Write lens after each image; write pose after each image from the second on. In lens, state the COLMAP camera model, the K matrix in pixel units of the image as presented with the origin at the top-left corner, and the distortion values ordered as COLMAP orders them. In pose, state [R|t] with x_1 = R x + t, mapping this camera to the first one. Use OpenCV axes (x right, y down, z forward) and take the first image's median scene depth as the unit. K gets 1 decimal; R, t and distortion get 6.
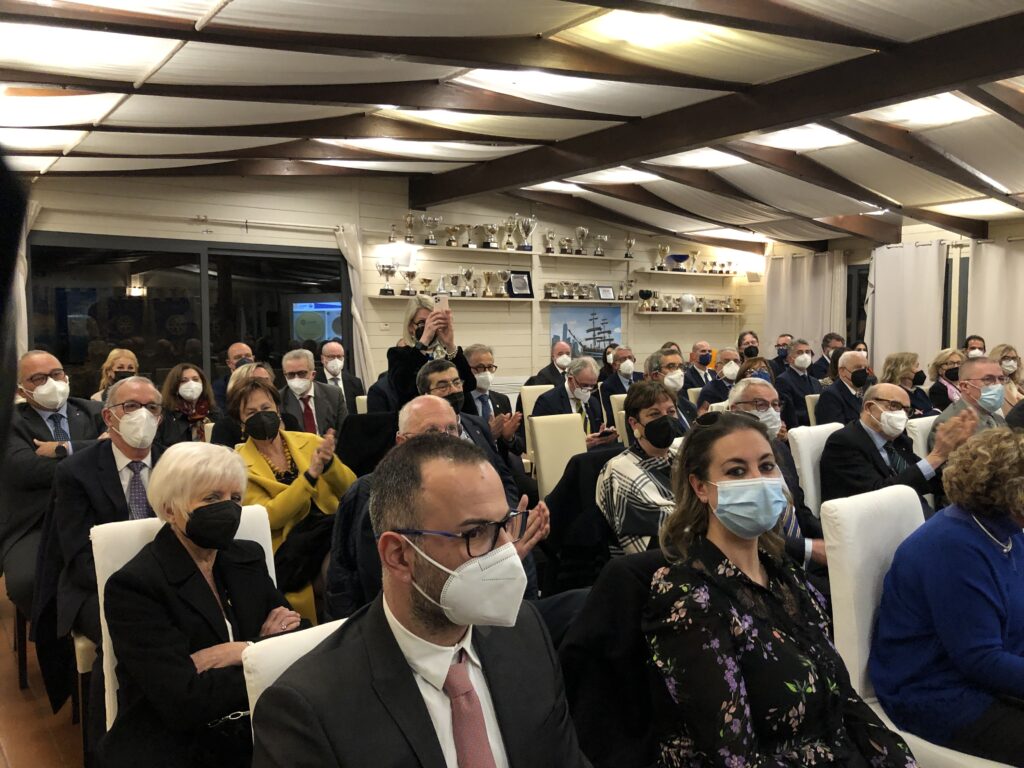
lens RADIAL K [[794.5, 0, 510.6], [0, 794.5, 365.7], [0, 0, 1]] dist [0.081396, -0.259034]
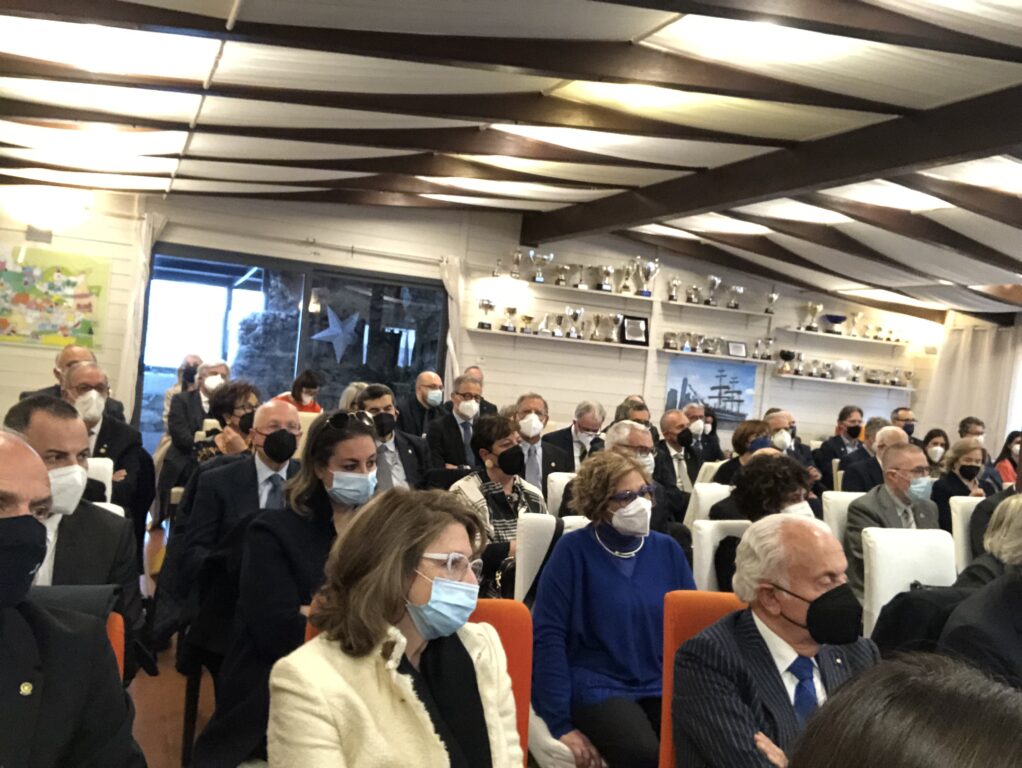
lens RADIAL K [[886.4, 0, 511.0], [0, 886.4, 384.0], [0, 0, 1]] dist [0.002530, 0.001395]
pose [[0.955931, 0.108192, -0.272928, 0.166841], [-0.117369, 0.992935, -0.017473, -0.003848], [0.269110, 0.048736, 0.961876, -0.051311]]
